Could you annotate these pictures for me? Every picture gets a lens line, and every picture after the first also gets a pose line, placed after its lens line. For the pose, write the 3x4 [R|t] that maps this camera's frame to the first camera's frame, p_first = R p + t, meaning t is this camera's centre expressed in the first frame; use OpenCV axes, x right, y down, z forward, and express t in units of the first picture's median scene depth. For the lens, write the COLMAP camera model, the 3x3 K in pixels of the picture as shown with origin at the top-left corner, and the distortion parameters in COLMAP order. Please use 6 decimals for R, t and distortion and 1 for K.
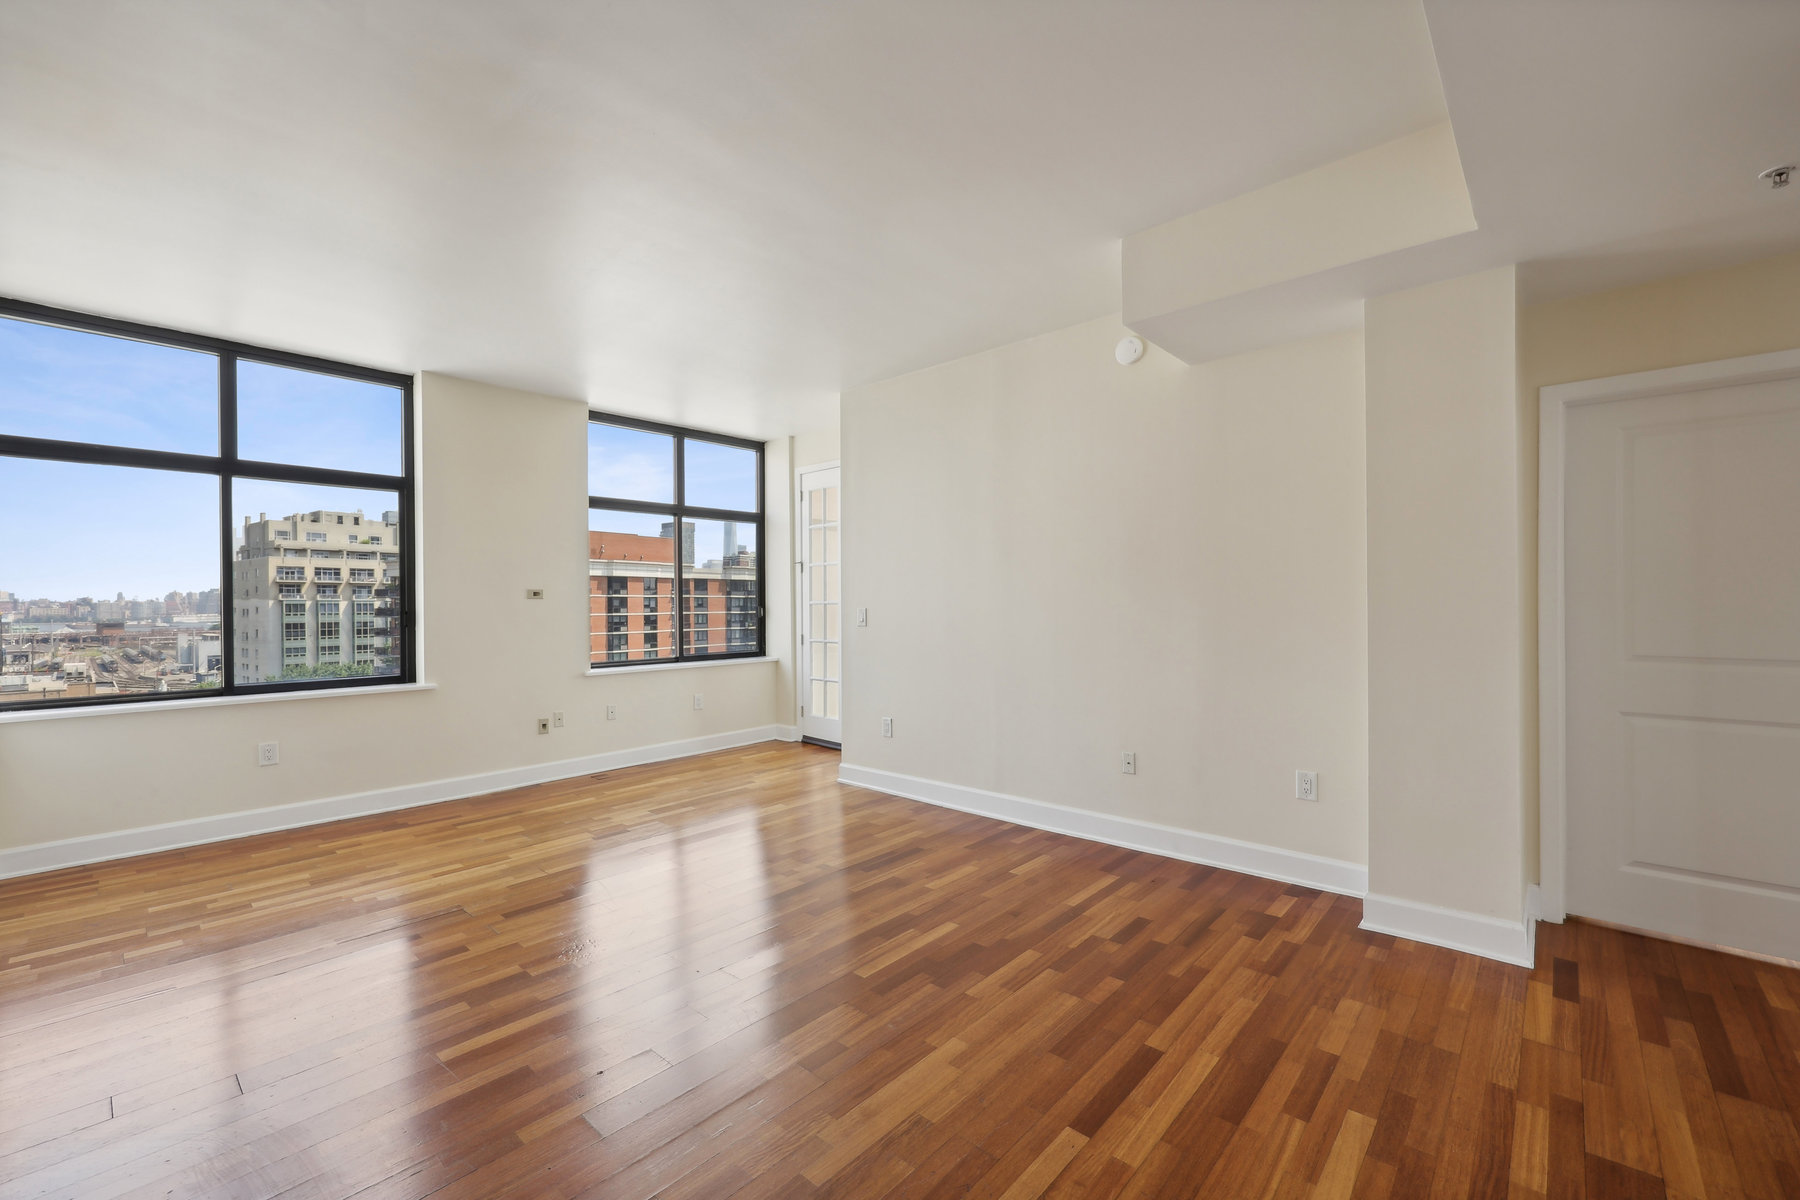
lens RADIAL K [[732.8, 0, 901.6], [0, 732.8, 603.3], [0, 0, 1]] dist [0.000360, 0.000139]
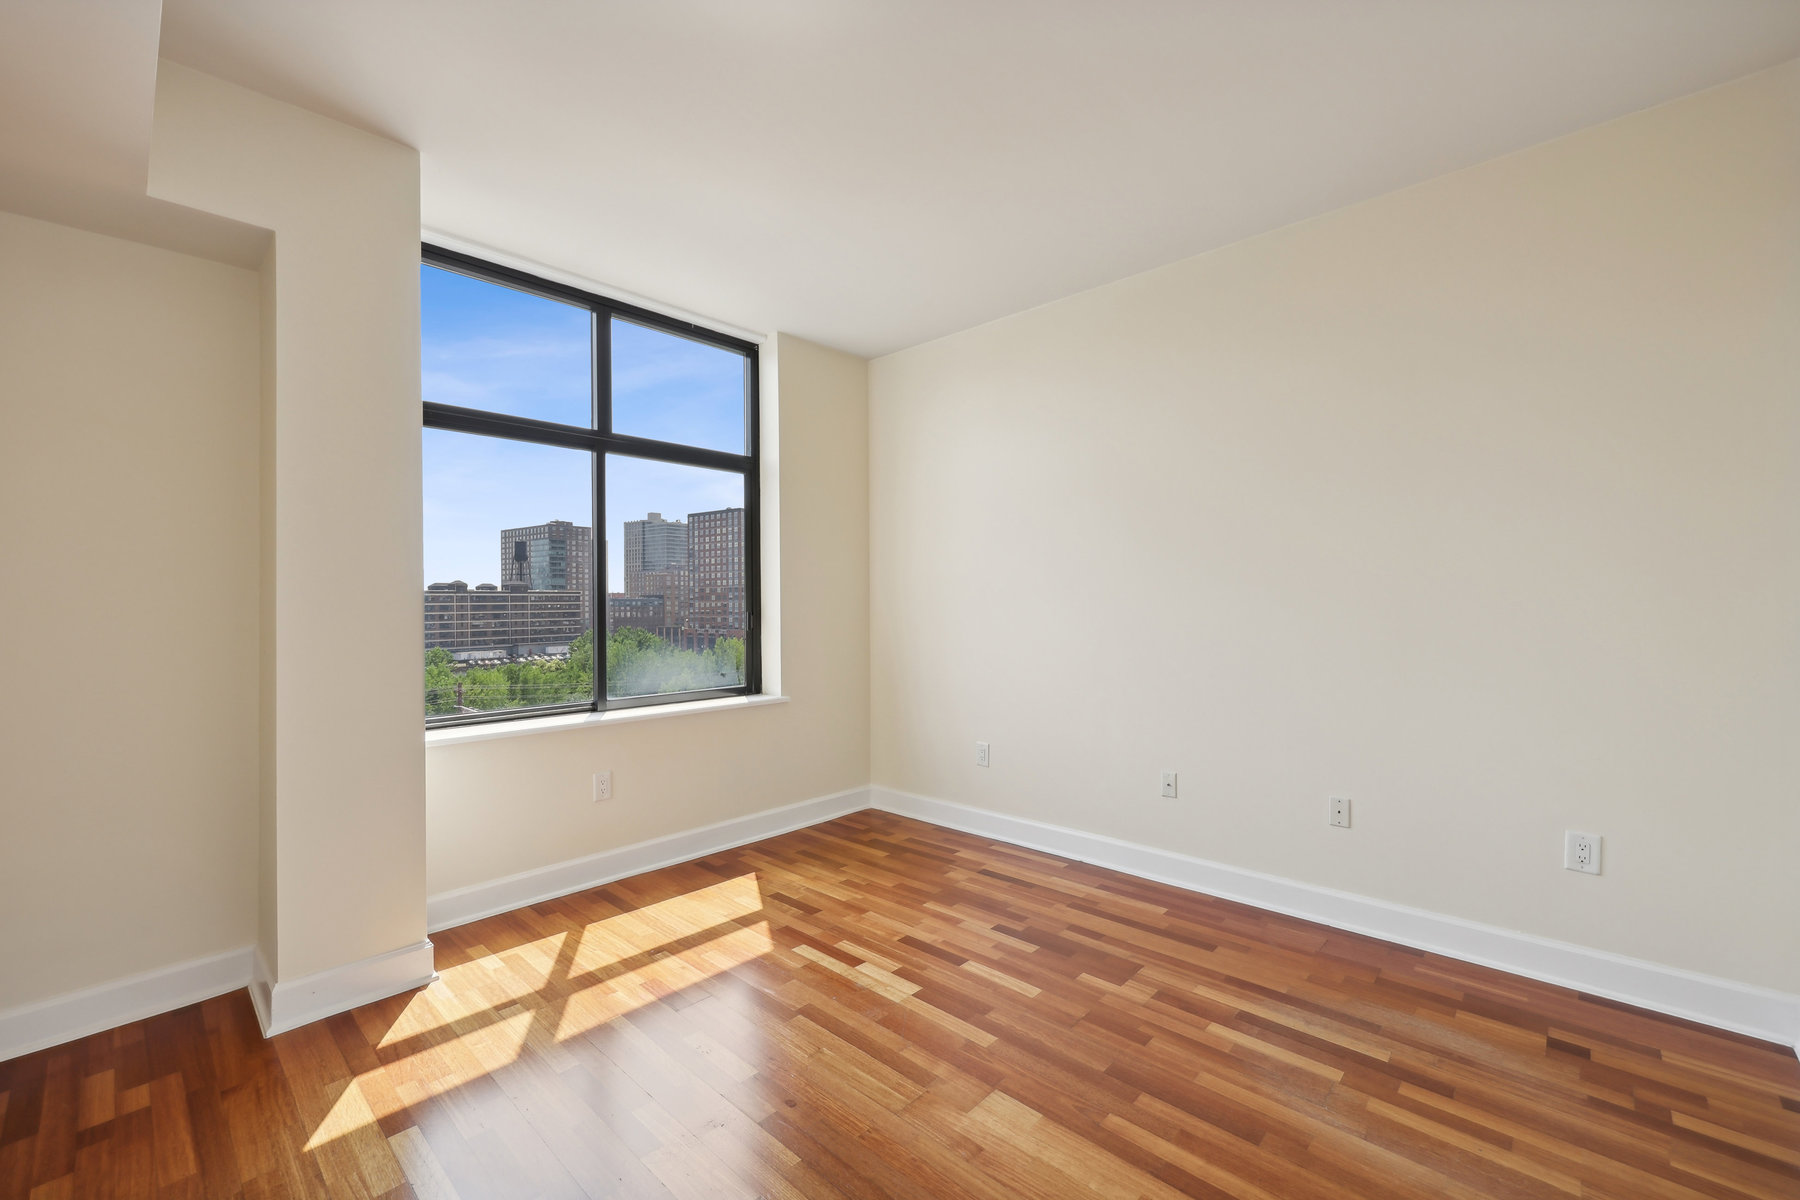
lens RADIAL K [[732.8, 0, 904.9], [0, 732.8, 595.2], [0, 0, 1]] dist [0.000360, 0.000139]
pose [[0.999716, -0.000745, -0.023809, -0.539505], [0.000361, 0.999870, -0.016108, 0.006102], [0.023818, 0.016095, 0.999587, 0.154698]]
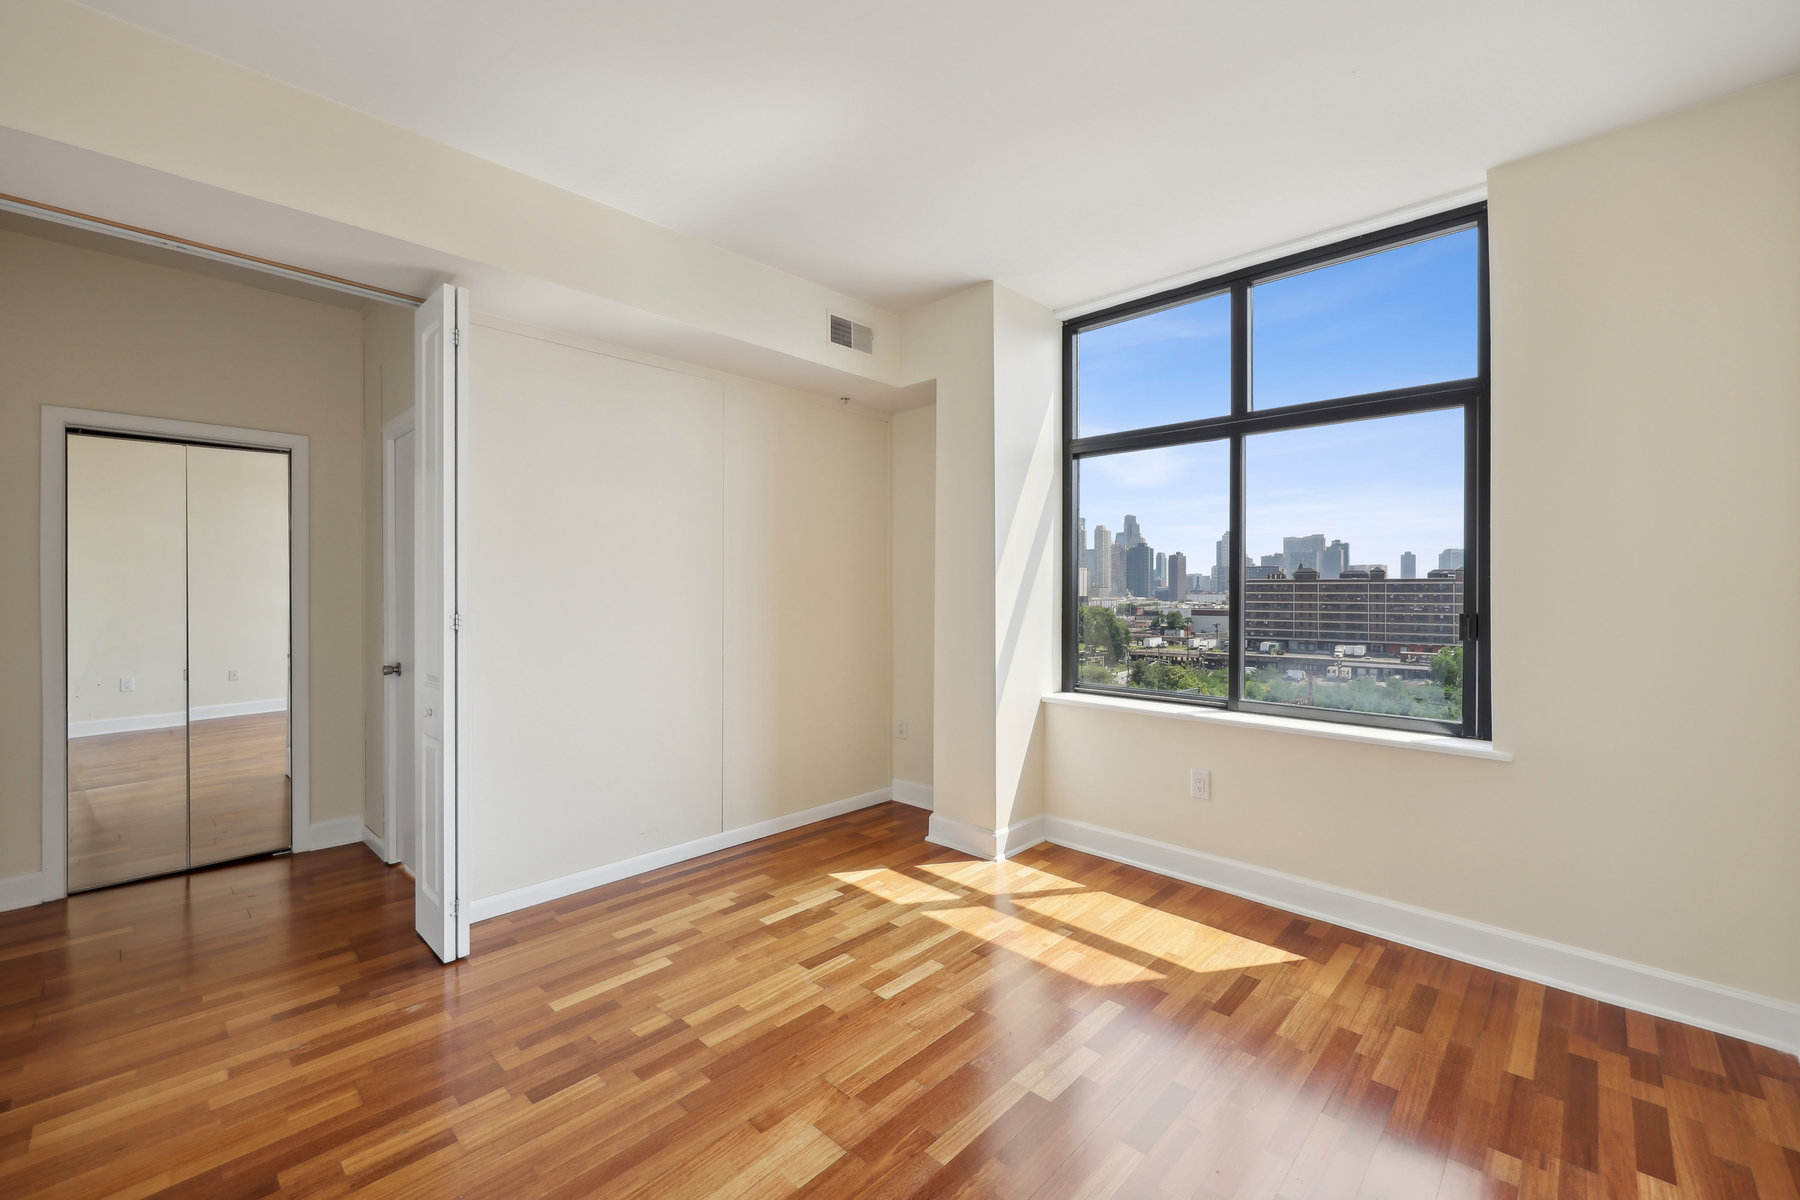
lens RADIAL K [[732.8, 0, 888.9], [0, 732.8, 586.4], [0, 0, 1]] dist [0.000360, 0.000139]
pose [[-0.044792, -0.001100, -0.998996, -0.097930], [-0.011744, 0.999931, -0.000574, -0.004643], [0.998927, 0.011707, -0.044802, 0.647706]]
